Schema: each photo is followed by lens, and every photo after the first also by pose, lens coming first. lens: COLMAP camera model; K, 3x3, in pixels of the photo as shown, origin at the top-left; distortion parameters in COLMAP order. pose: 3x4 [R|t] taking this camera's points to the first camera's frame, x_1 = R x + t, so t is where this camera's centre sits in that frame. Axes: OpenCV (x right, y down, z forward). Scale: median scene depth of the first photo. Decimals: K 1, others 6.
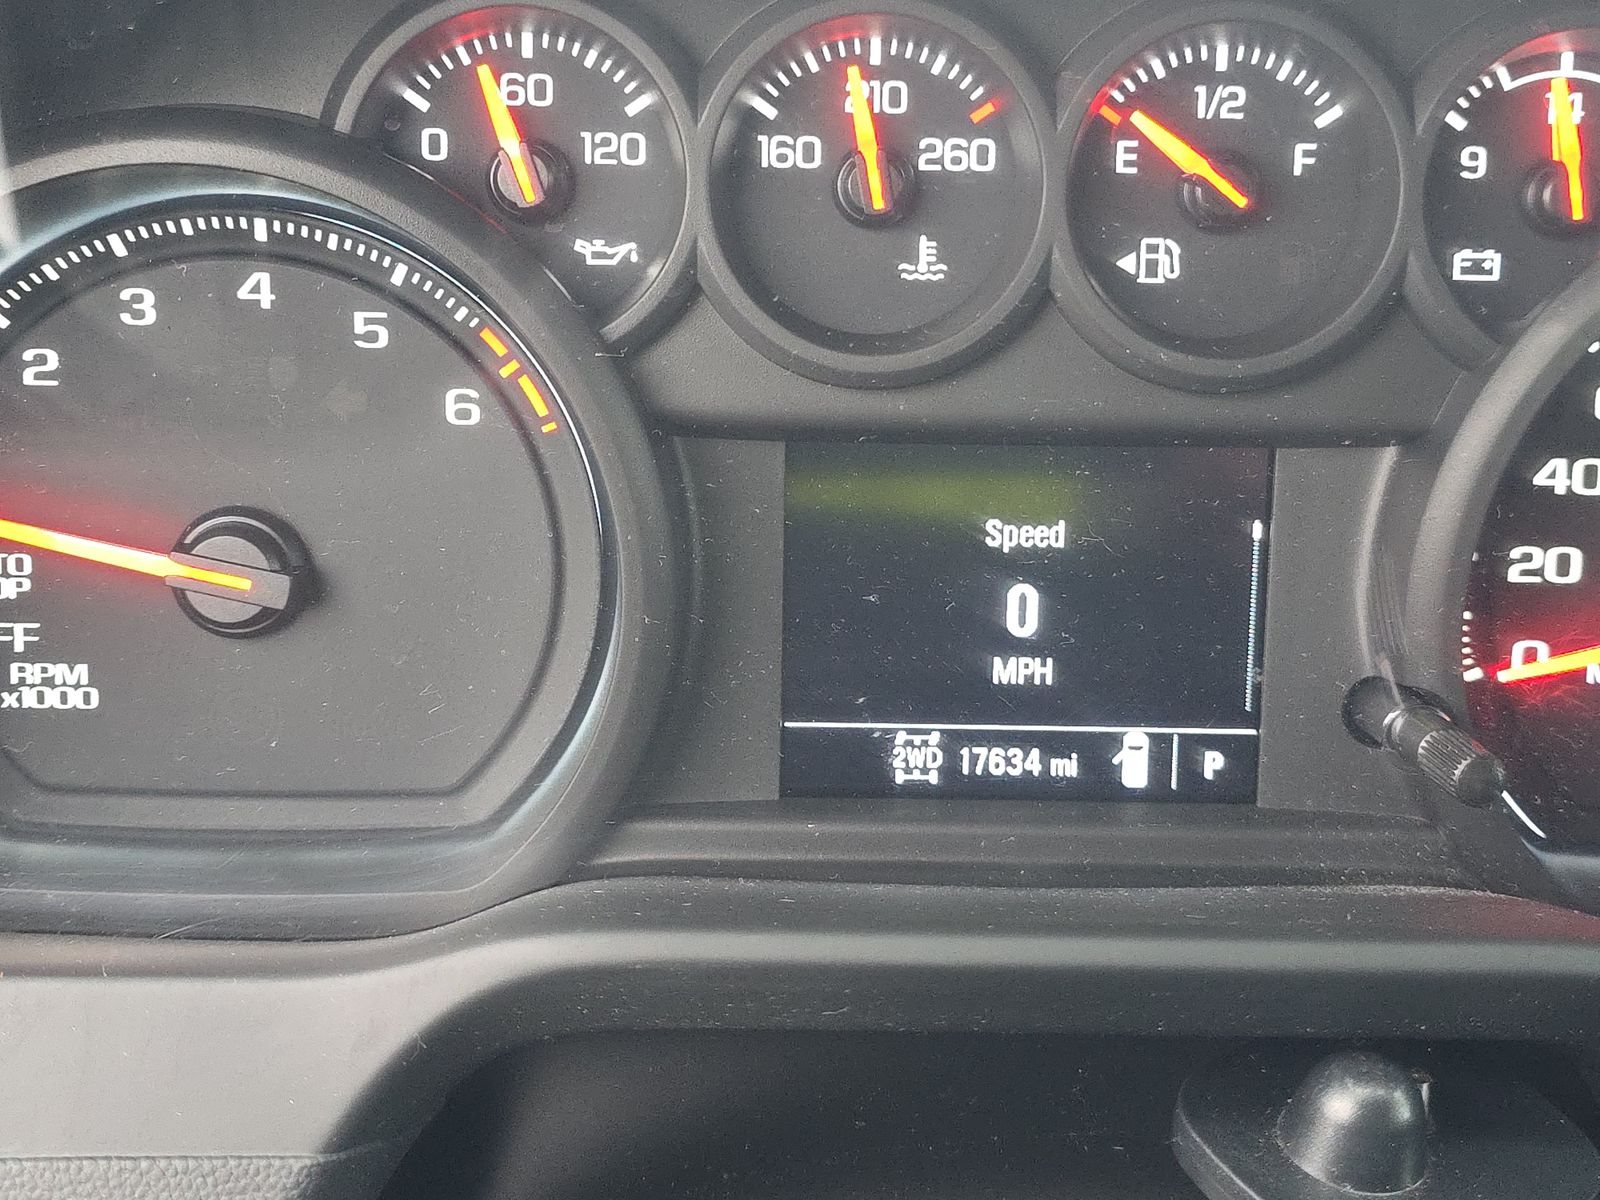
lens RADIAL K [[2166.1, 0, 792.1], [0, 2166.1, 600.0], [0, 0, 1]] dist [0.038260, 0.000000]
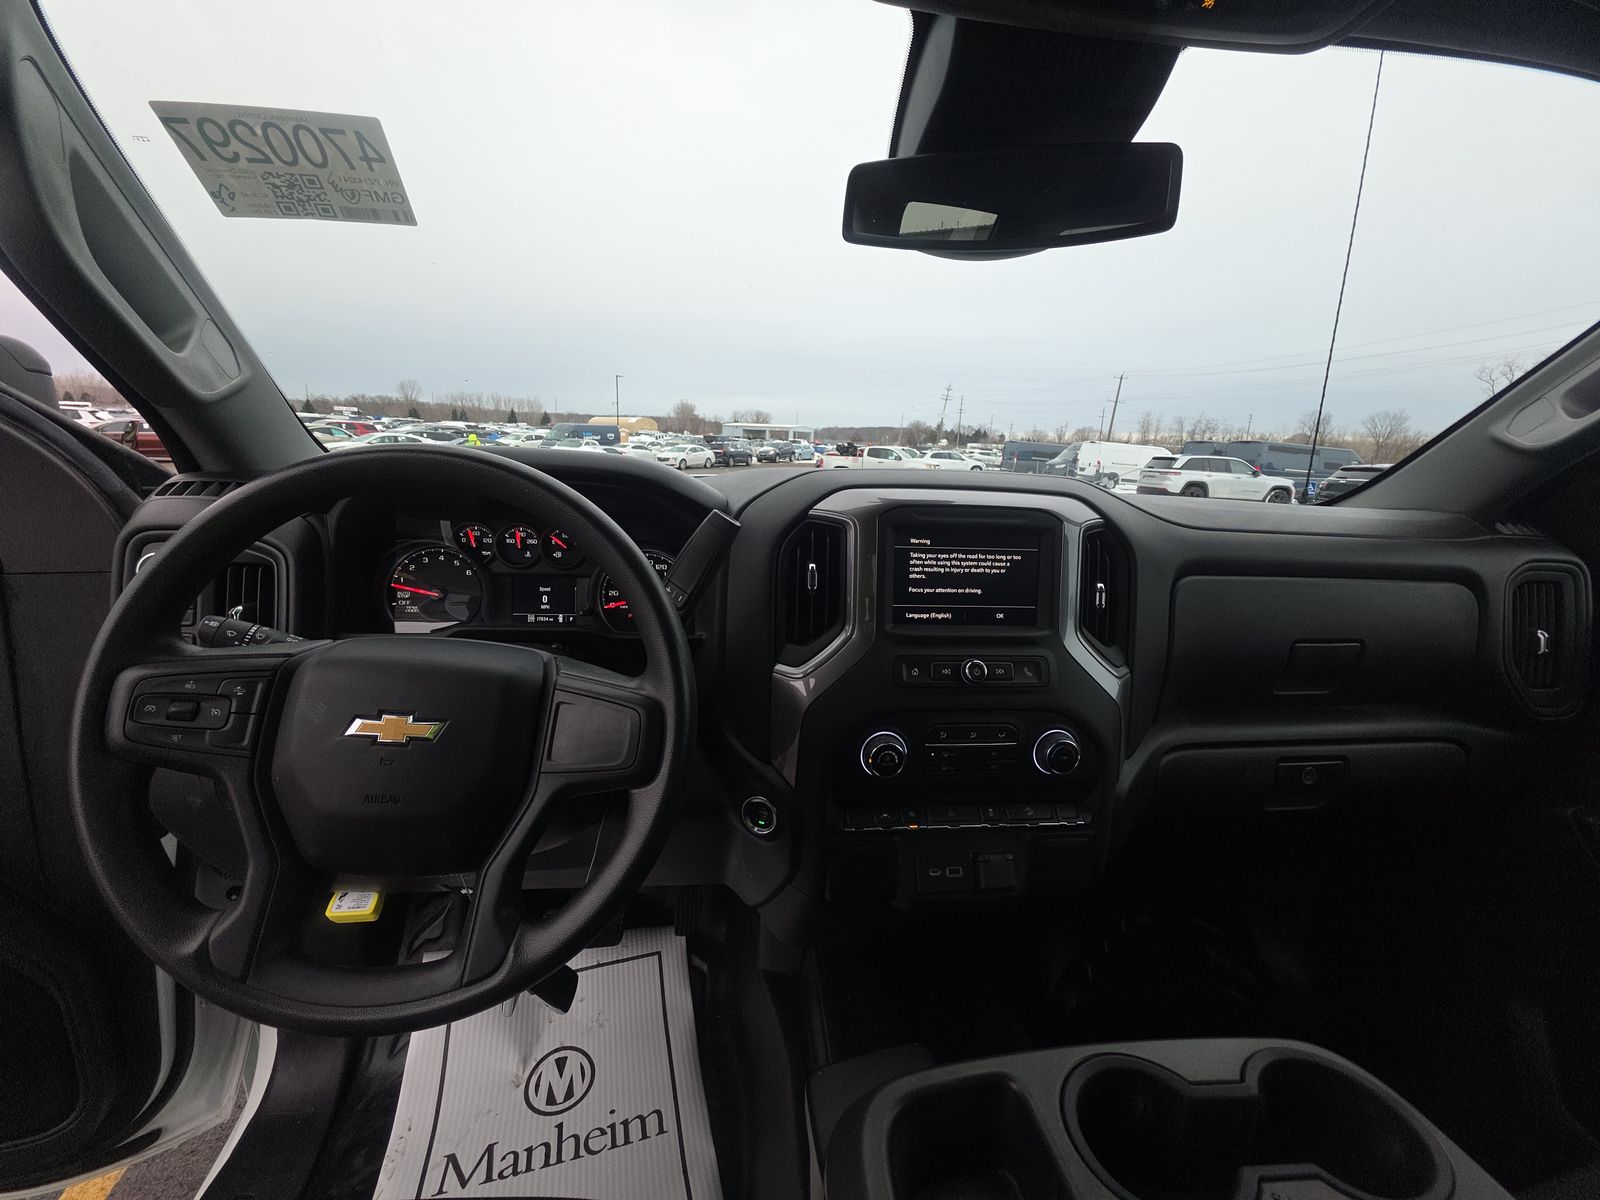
lens RADIAL K [[642.3, 0, 814.6], [0, 642.3, 602.2], [0, 0, 1]] dist [0.000513, -0.002980]
pose [[0.993783, -0.003453, 0.111284, 0.855693], [0.015331, 0.994242, -0.106055, 0.290308], [-0.110277, 0.107102, 0.988113, -1.464954]]
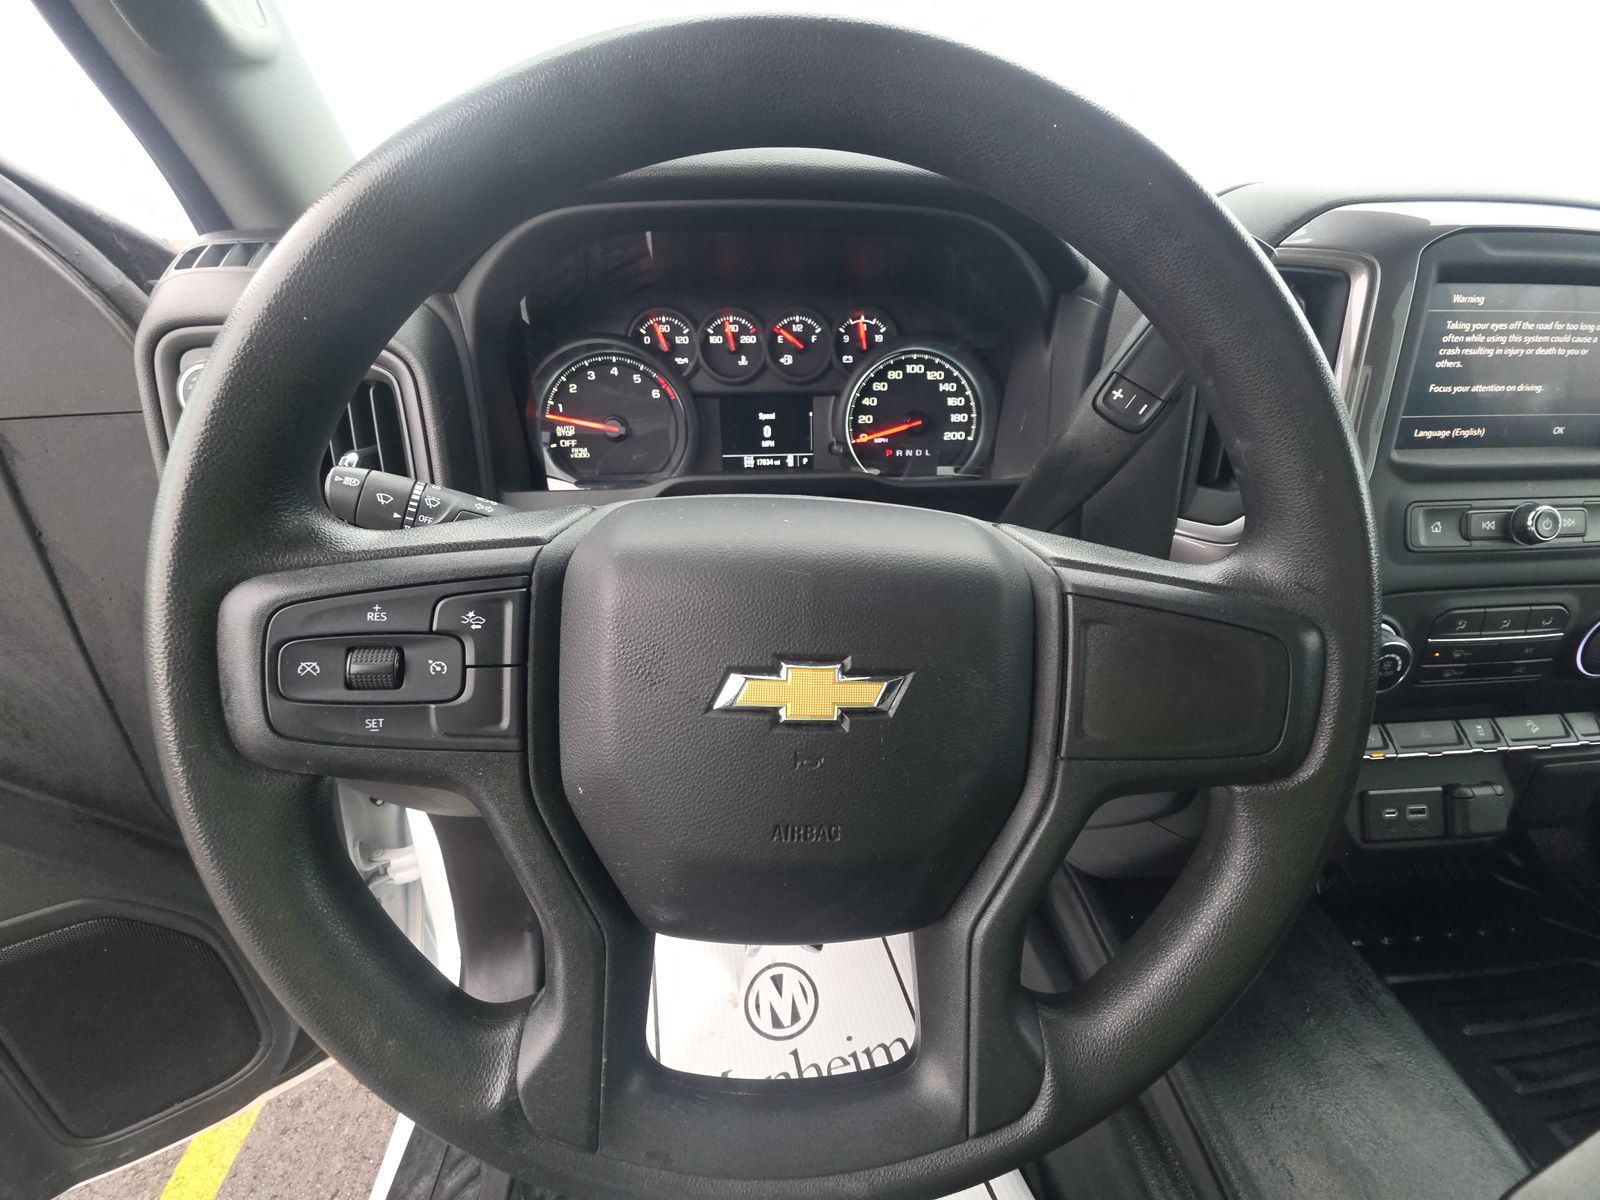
lens RADIAL K [[642.3, 0, 799.8], [0, 642.3, 601.8], [0, 0, 1]] dist [0.000513, -0.002980]
pose [[0.996988, -0.051649, 0.057847, 0.077683], [0.043892, 0.990783, 0.128149, 0.226826], [-0.063933, -0.125224, 0.990066, -0.616425]]
